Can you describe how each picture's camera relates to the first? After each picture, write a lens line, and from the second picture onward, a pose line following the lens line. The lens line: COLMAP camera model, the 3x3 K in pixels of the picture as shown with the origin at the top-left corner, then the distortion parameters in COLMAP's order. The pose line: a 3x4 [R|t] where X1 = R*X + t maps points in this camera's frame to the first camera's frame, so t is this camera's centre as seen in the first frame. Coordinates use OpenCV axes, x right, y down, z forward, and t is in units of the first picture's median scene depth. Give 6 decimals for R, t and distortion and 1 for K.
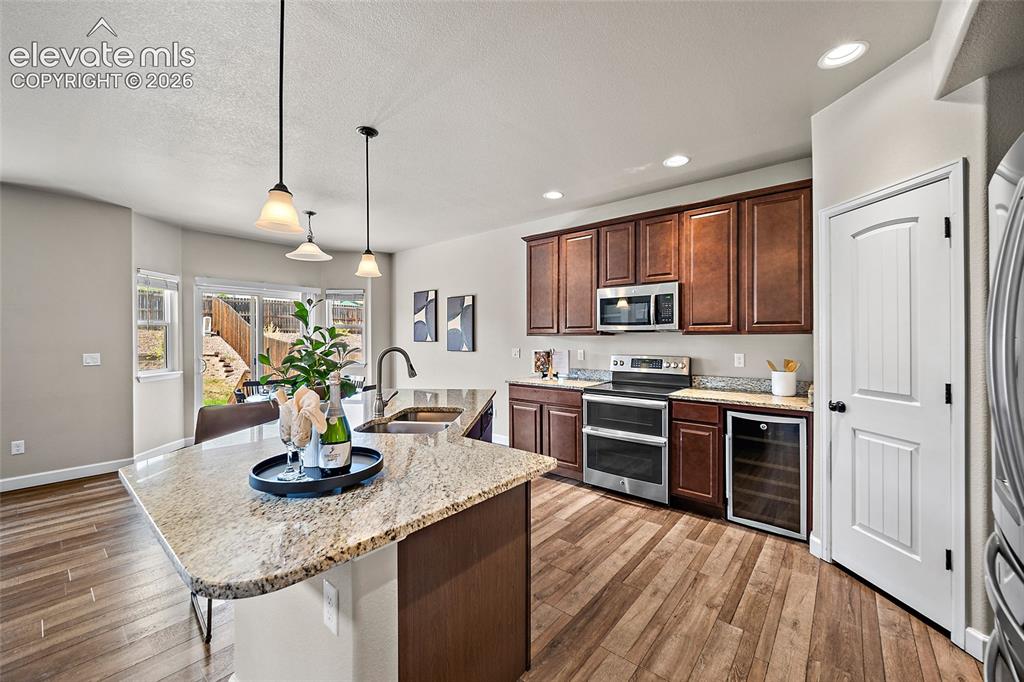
lens RADIAL K [[399.0, 0, 515.8], [0, 399.0, 338.3], [0, 0, 1]] dist [-0.001403, -0.000019]
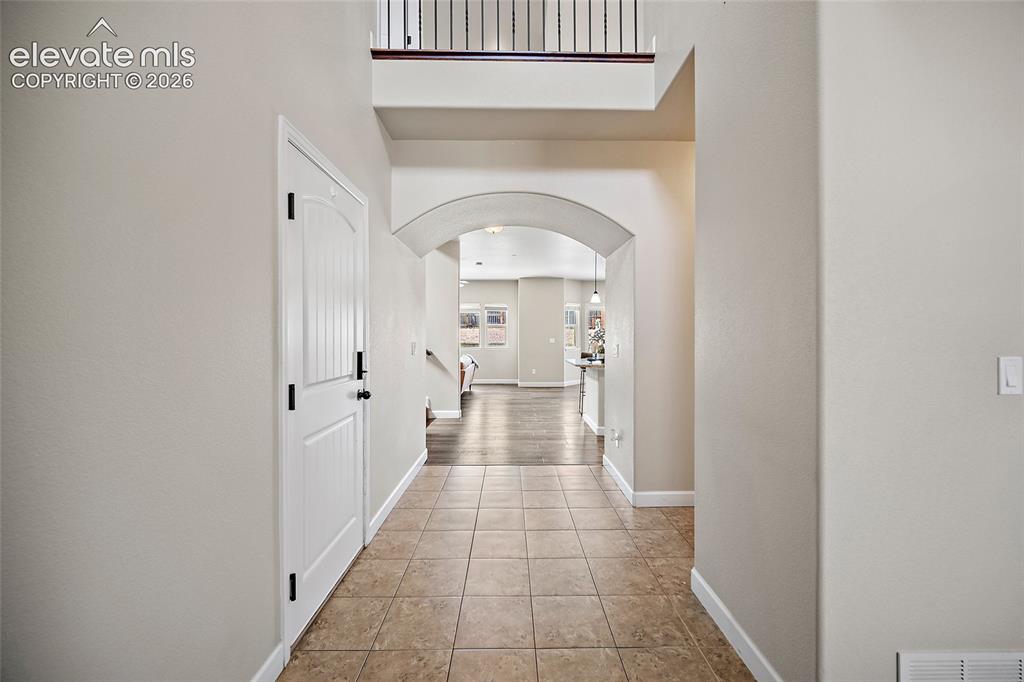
lens RADIAL K [[406.2, 0, 517.4], [0, 406.2, 333.7], [0, 0, 1]] dist [-0.001439, -0.000212]
pose [[0.647950, -0.001047, -0.761682, 0.757716], [-0.002517, 0.999991, -0.003515, 0.018768], [0.761679, 0.004194, 0.647942, -0.843347]]
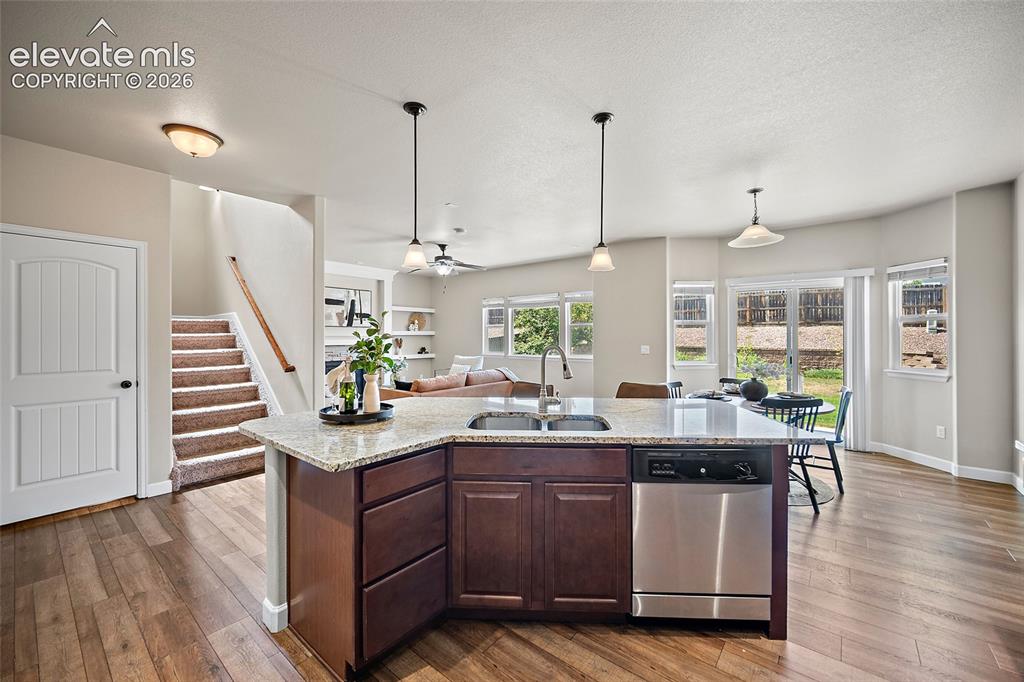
lens RADIAL K [[406.2, 0, 517.4], [0, 406.2, 333.7], [0, 0, 1]] dist [-0.001439, -0.000212]
pose [[0.013866, -0.001621, -0.999903, 0.409143], [-0.000877, 0.999998, -0.001633, -0.001897], [0.999903, 0.000899, 0.013865, 0.541840]]
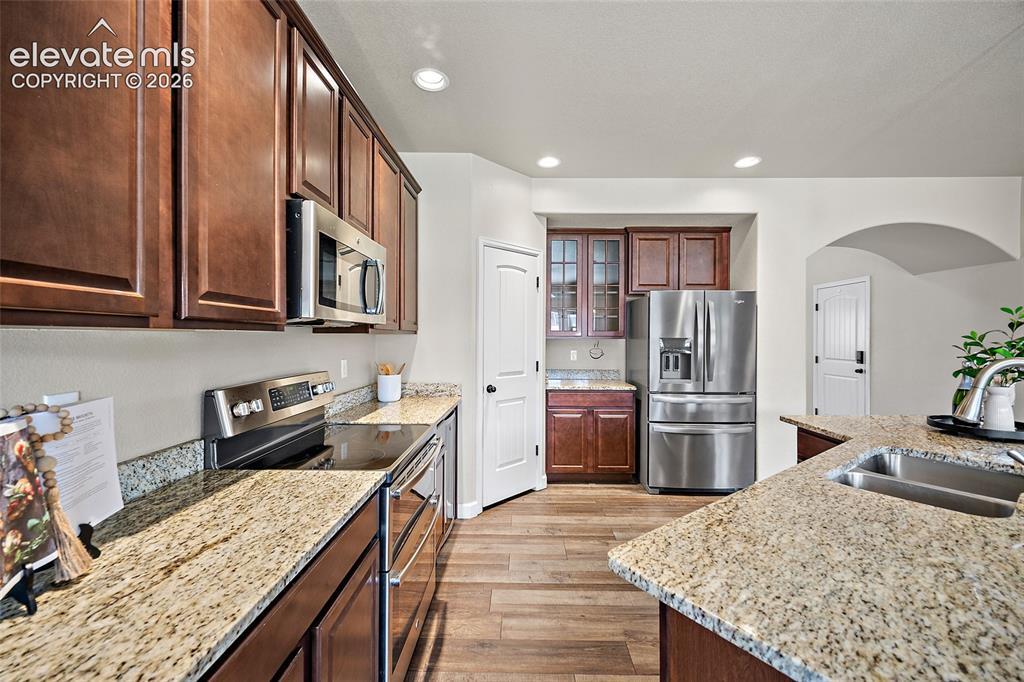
lens RADIAL K [[399.0, 0, 515.8], [0, 399.0, 338.3], [0, 0, 1]] dist [-0.001403, -0.000019]
pose [[-0.621125, -0.002077, 0.783709, -0.182560], [0.000077, 0.999996, 0.002711, -0.002154], [-0.783712, 0.001744, -0.621122, 1.065837]]
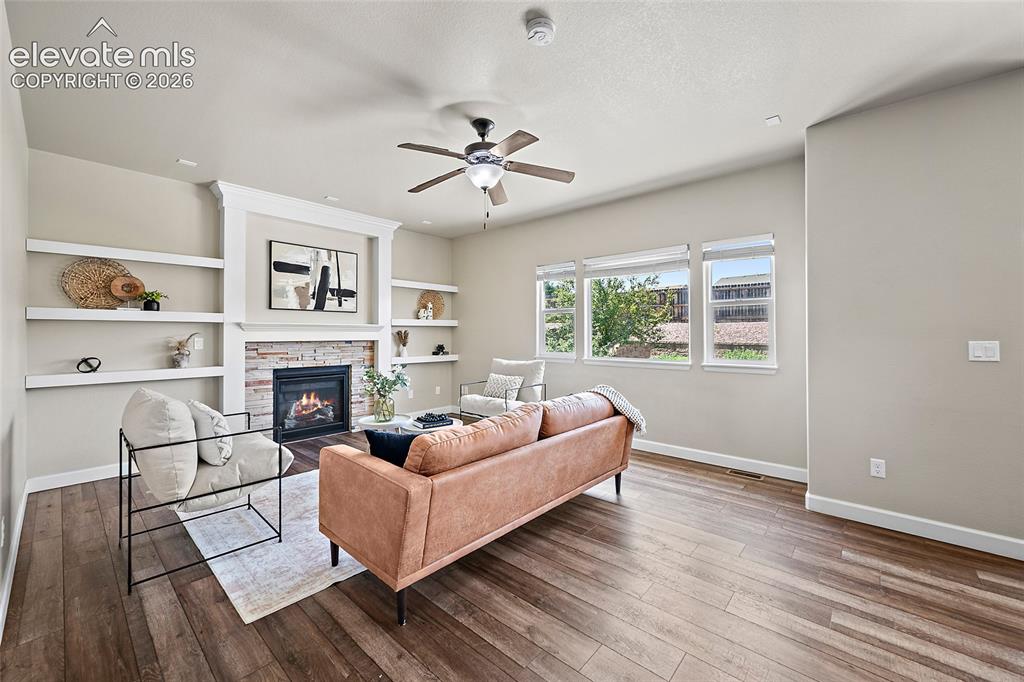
lens RADIAL K [[405.6, 0, 512.8], [0, 405.6, 333.3], [0, 0, 1]] dist [-0.001032, -0.000057]
pose [[-0.038558, 0.002872, -0.999252, -0.470361], [0.000396, 0.999996, 0.002859, 0.026621], [0.999256, -0.000285, -0.038559, 0.351986]]
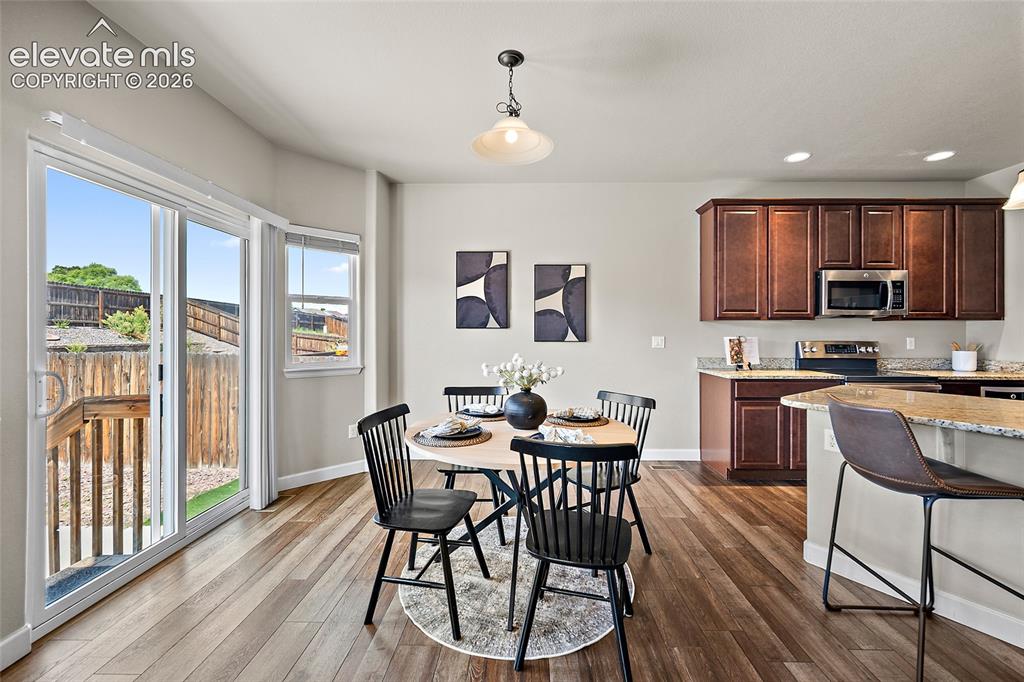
lens RADIAL K [[406.2, 0, 517.4], [0, 406.2, 333.7], [0, 0, 1]] dist [-0.001439, -0.000212]
pose [[0.784300, 0.003730, 0.620371, -0.930952], [-0.003151, 0.999993, -0.002029, 0.028440], [-0.620374, -0.000364, 0.784306, 0.692023]]
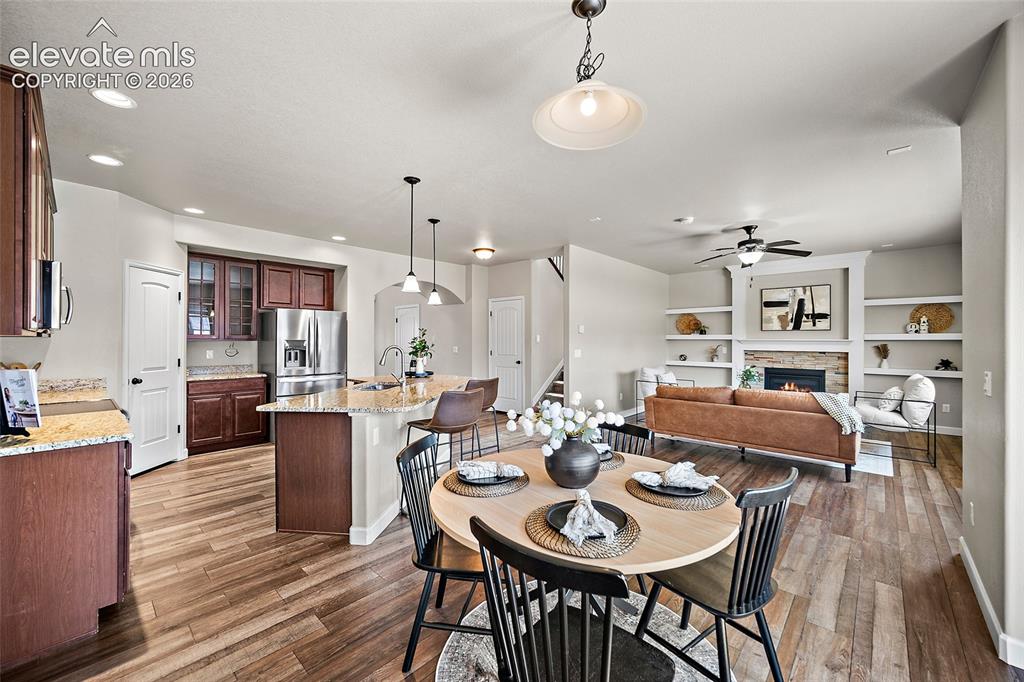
lens RADIAL K [[399.0, 0, 515.8], [0, 399.0, 338.3], [0, 0, 1]] dist [-0.001403, -0.000019]
pose [[-0.998834, 0.001774, 0.048251, -0.529868], [0.001636, 0.999994, -0.002885, -0.001137], [-0.048256, -0.002803, -0.998831, 1.568273]]
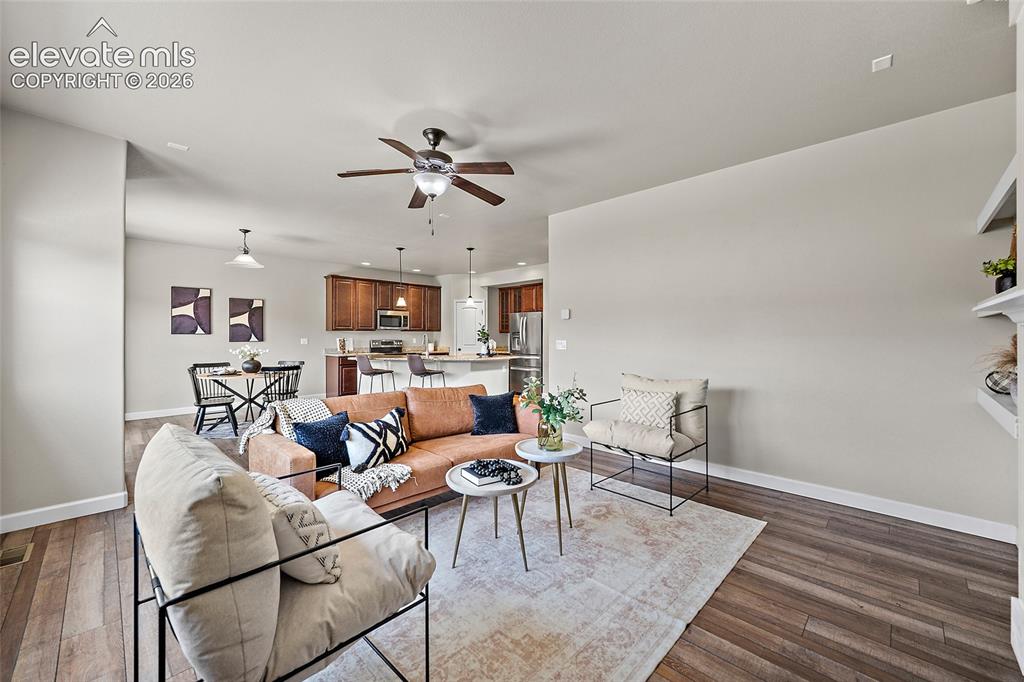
lens RADIAL K [[406.2, 0, 517.4], [0, 406.2, 333.7], [0, 0, 1]] dist [-0.001439, -0.000212]
pose [[0.077080, 0.009350, 0.996981, -1.967302], [0.002655, 0.999951, -0.009583, 0.031047], [-0.997021, 0.003385, 0.077051, 0.051557]]
